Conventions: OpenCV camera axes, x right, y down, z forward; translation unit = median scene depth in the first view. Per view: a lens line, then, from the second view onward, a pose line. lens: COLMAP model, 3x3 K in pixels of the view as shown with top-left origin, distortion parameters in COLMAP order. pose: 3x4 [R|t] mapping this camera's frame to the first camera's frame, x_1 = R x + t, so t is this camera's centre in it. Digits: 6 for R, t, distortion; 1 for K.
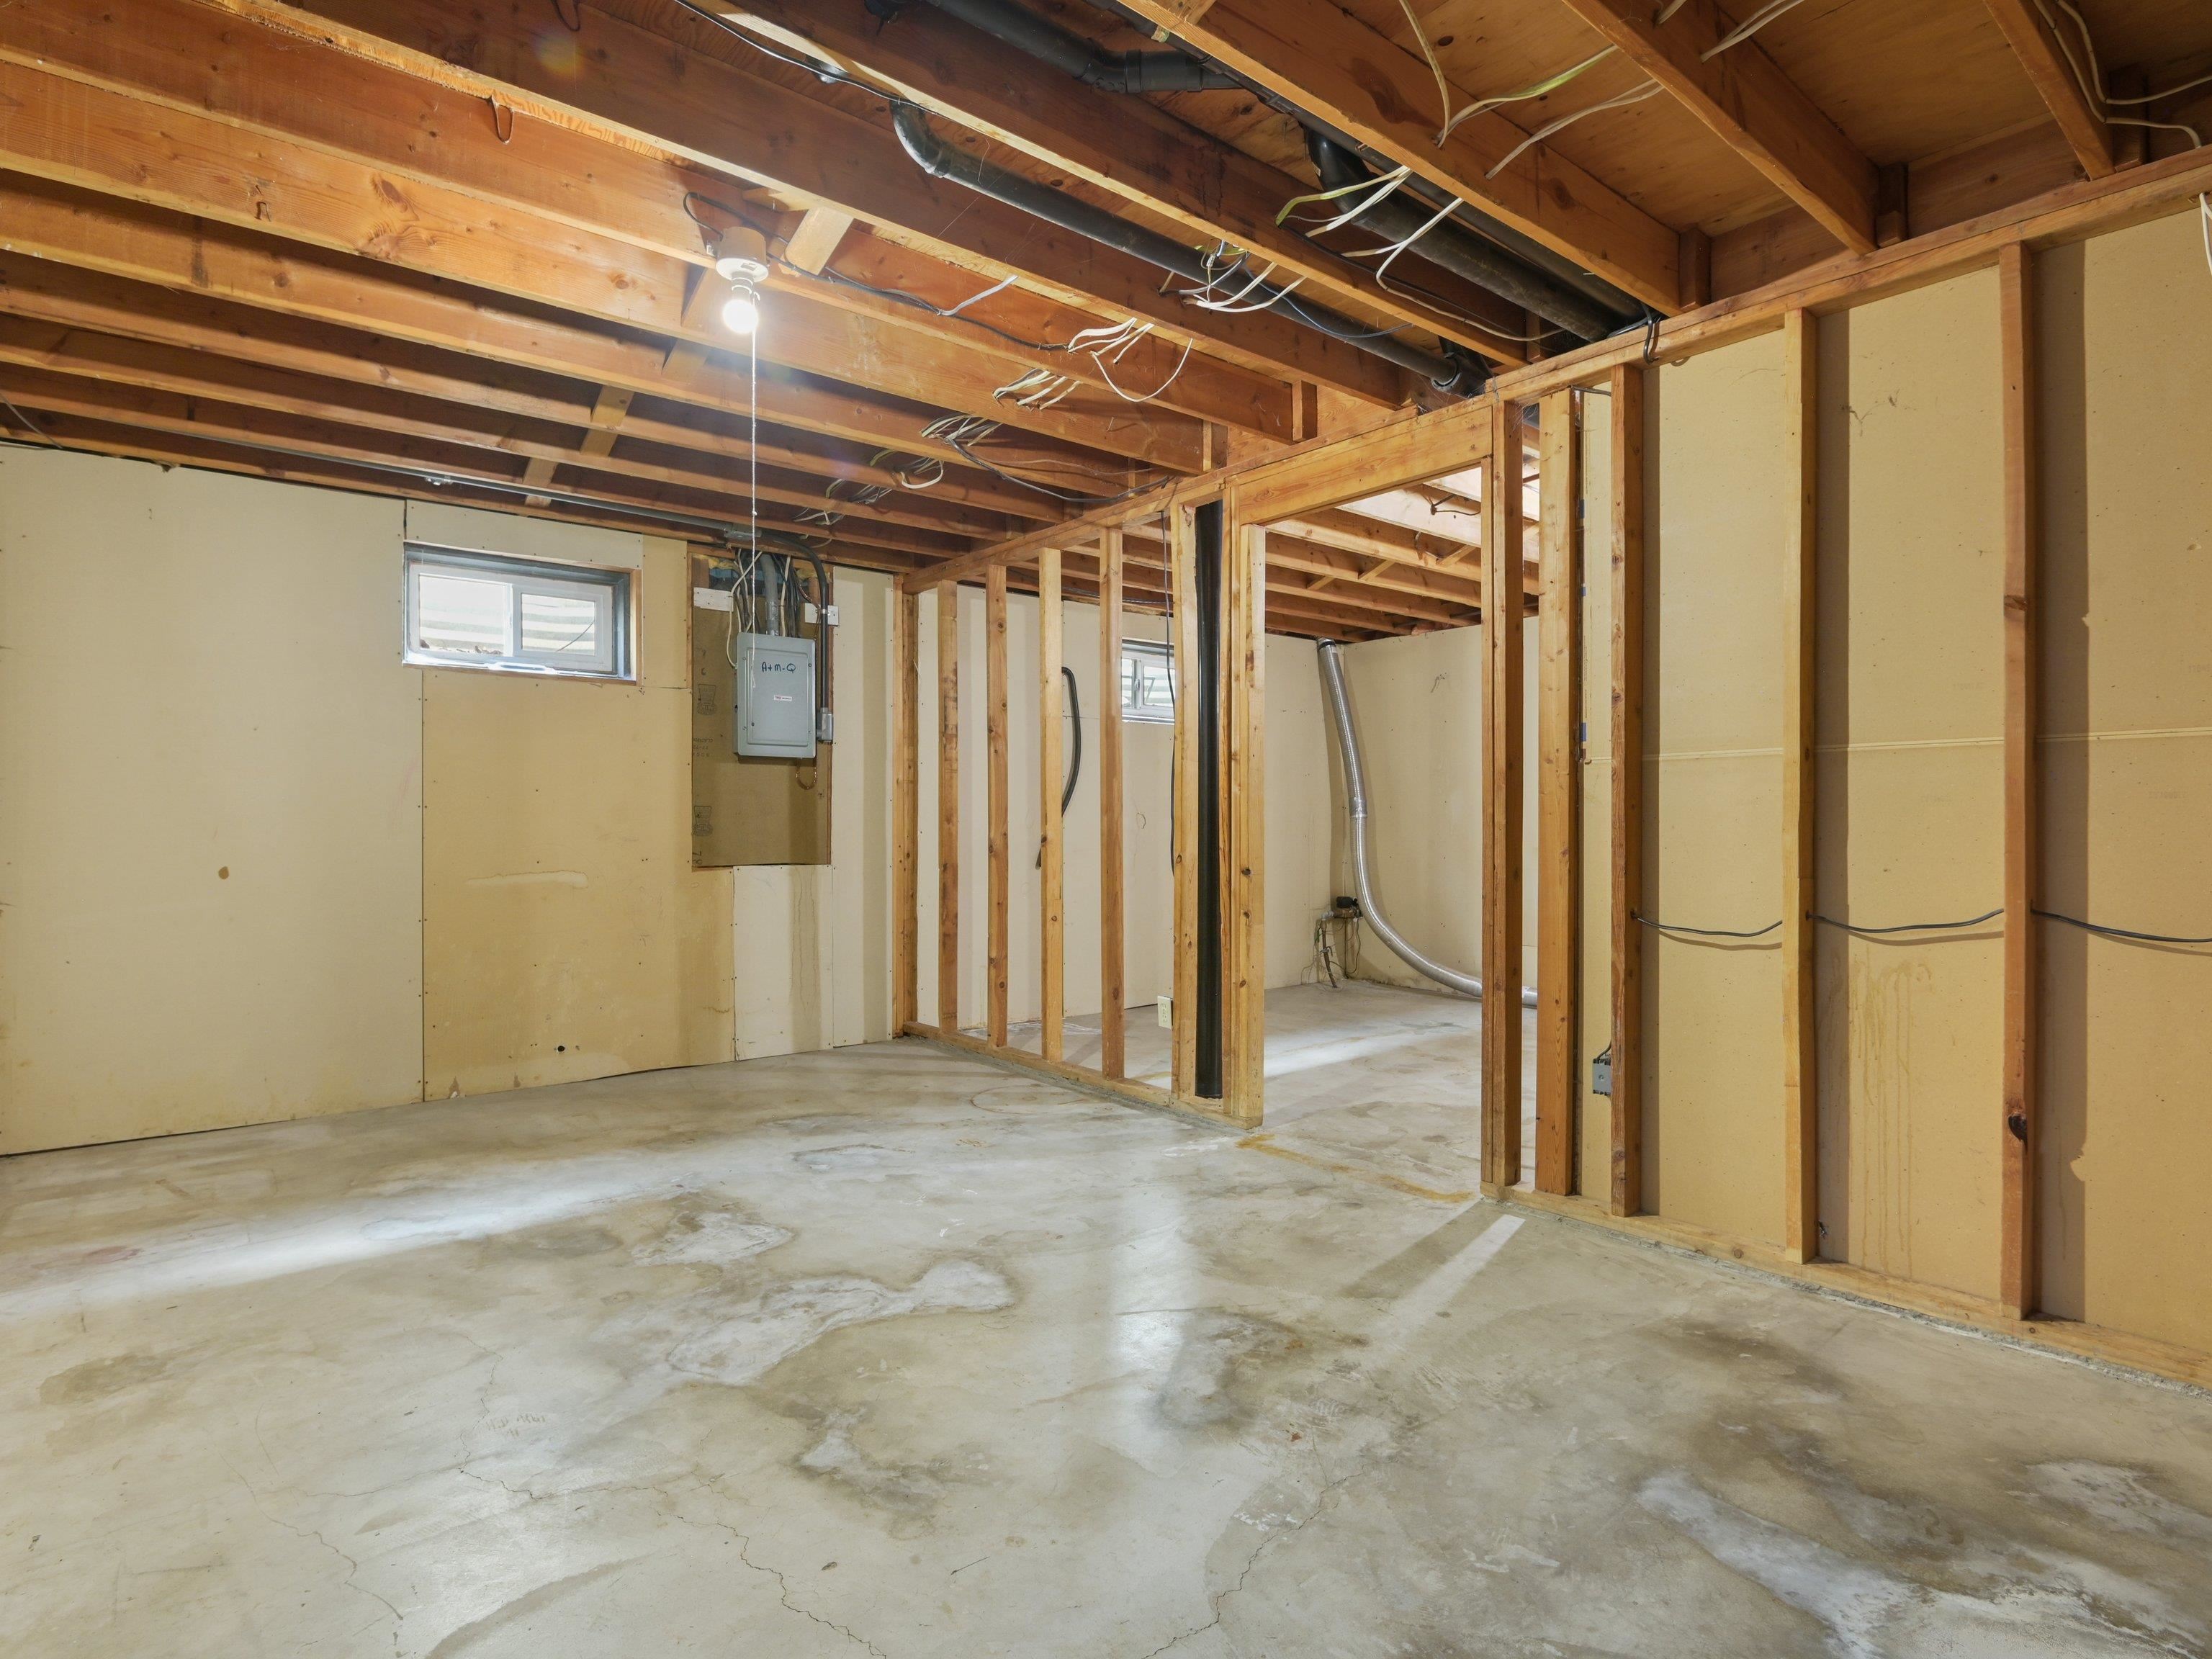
lens RADIAL K [[1163.6, 0, 1092.8], [0, 1163.6, 826.0], [0, 0, 1]] dist [-0.011784, -0.005735]
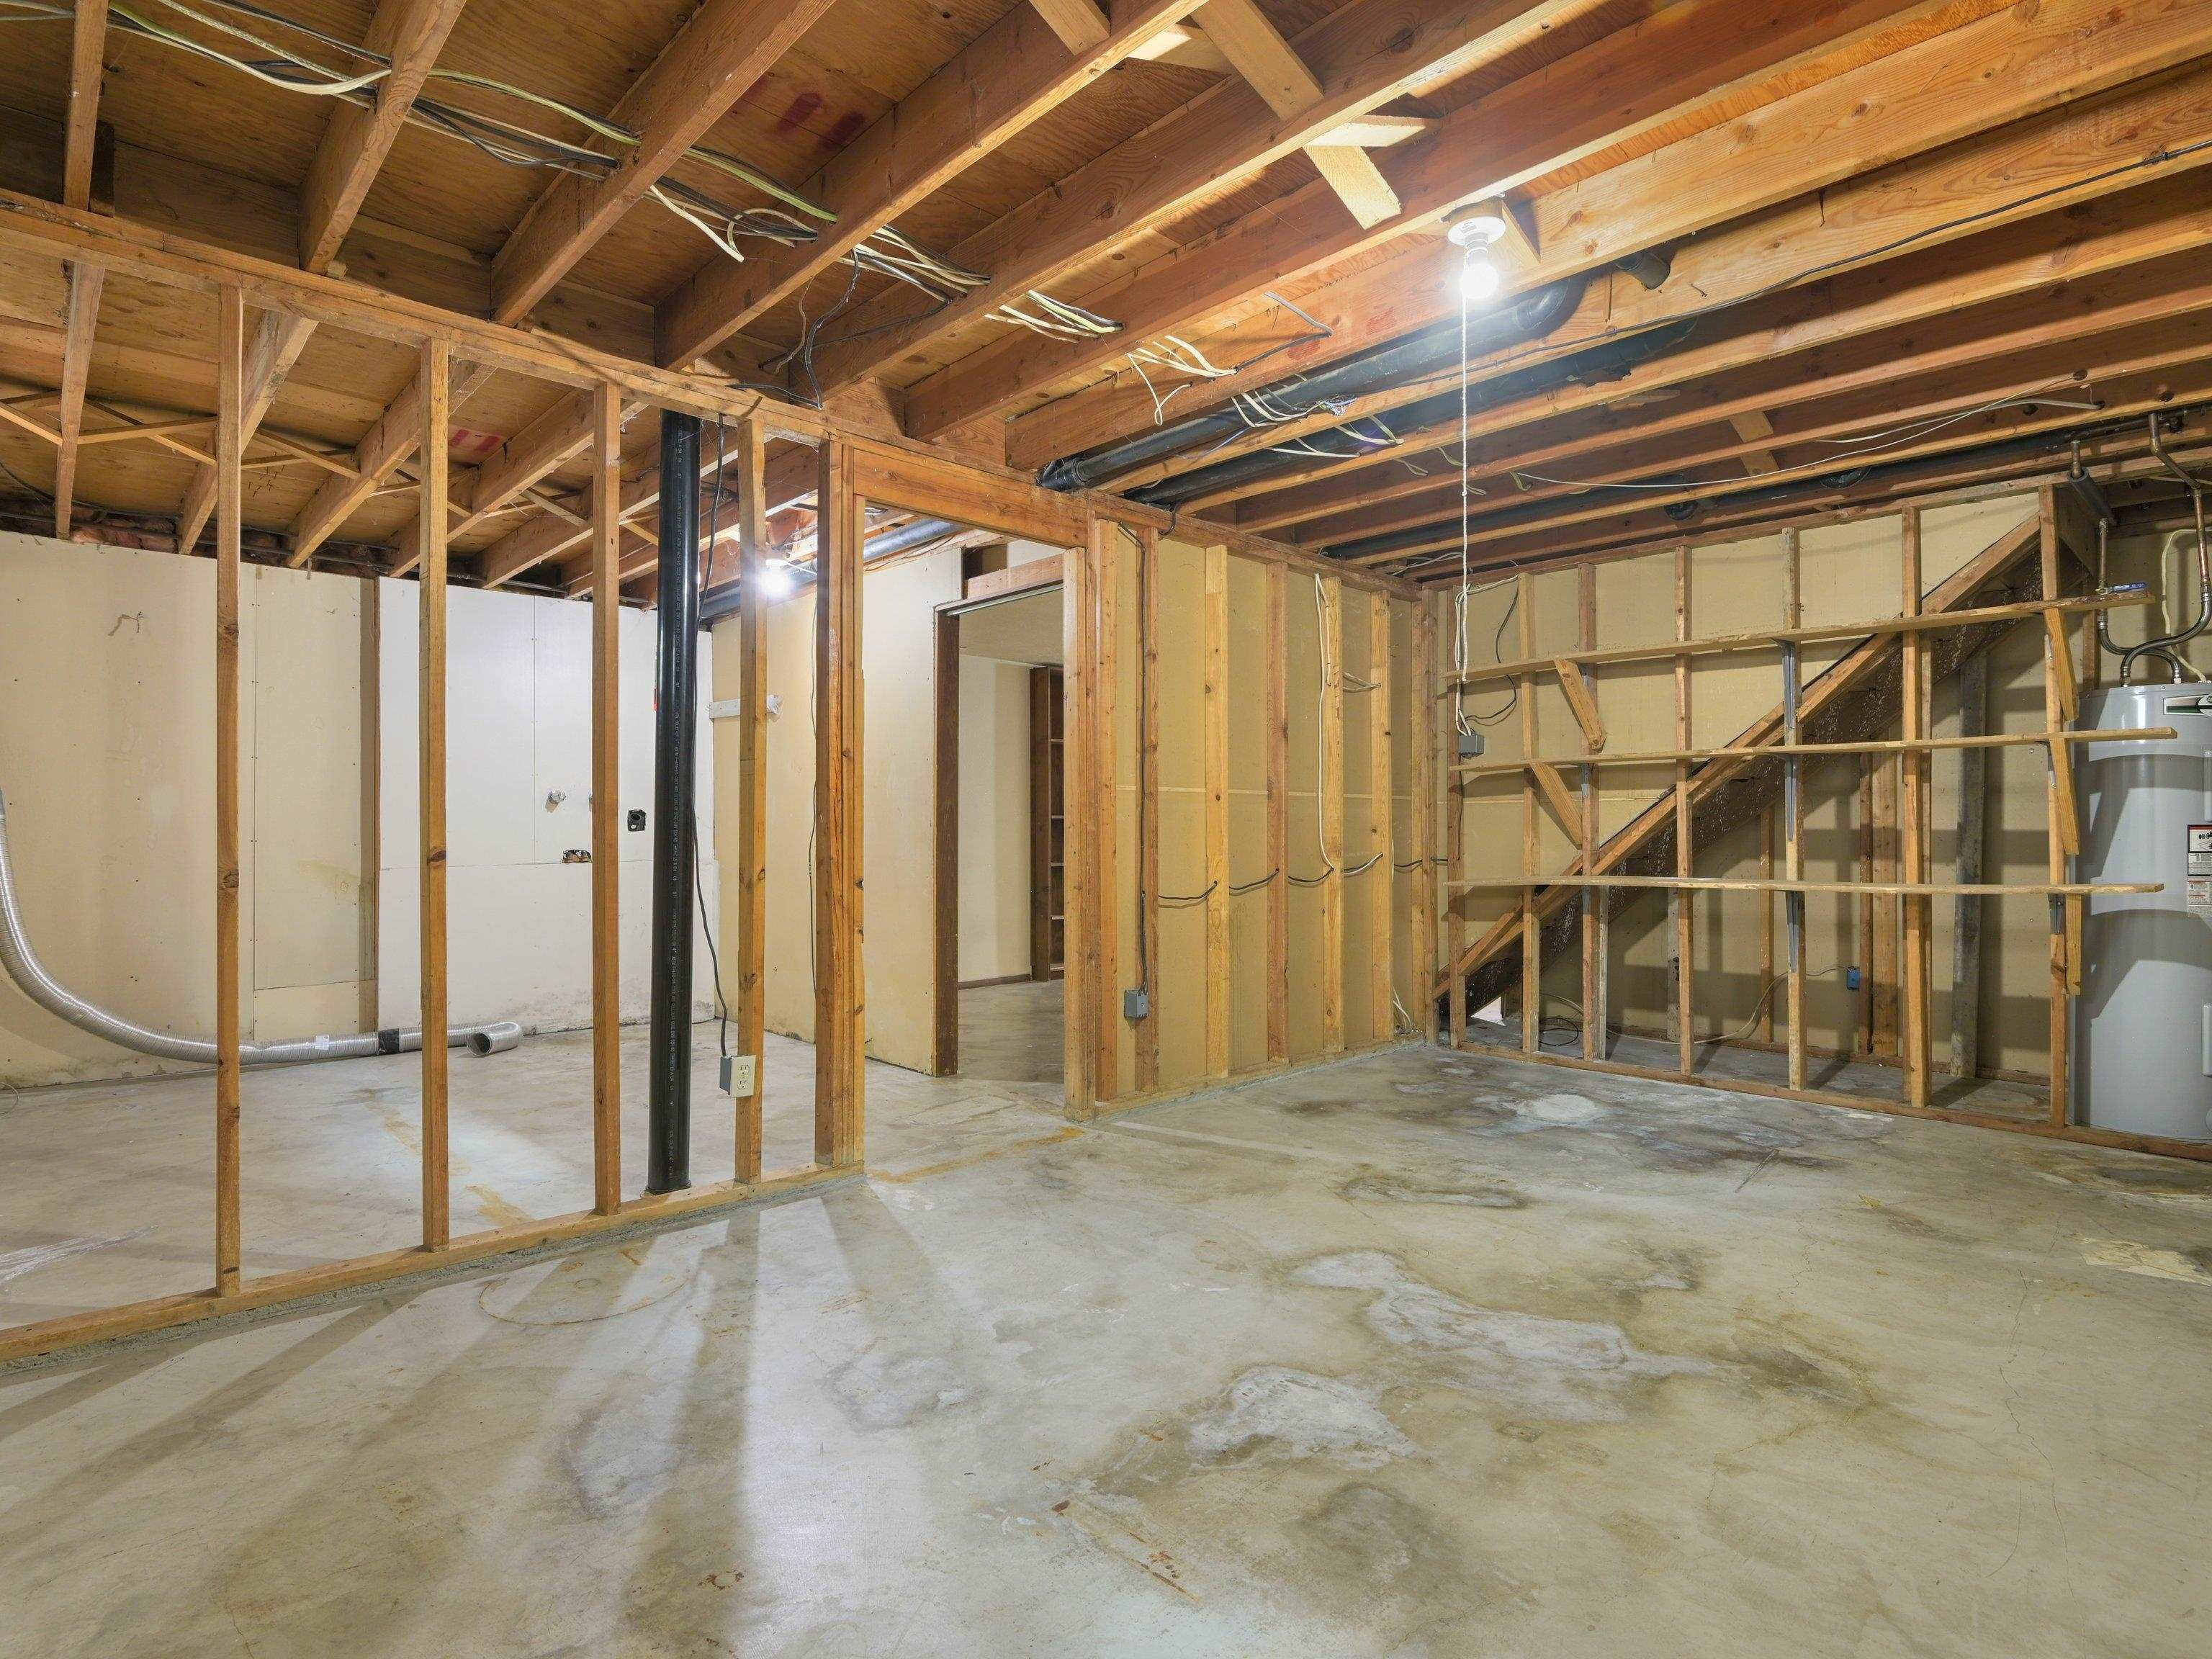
lens RADIAL K [[1163.6, 0, 1091.9], [0, 1163.6, 839.3], [0, 0, 1]] dist [-0.011784, -0.005735]
pose [[-0.086780, -0.003828, 0.996220, -1.096066], [0.000301, 0.999992, 0.003869, 0.000373], [-0.996227, 0.000635, -0.086778, 1.273788]]
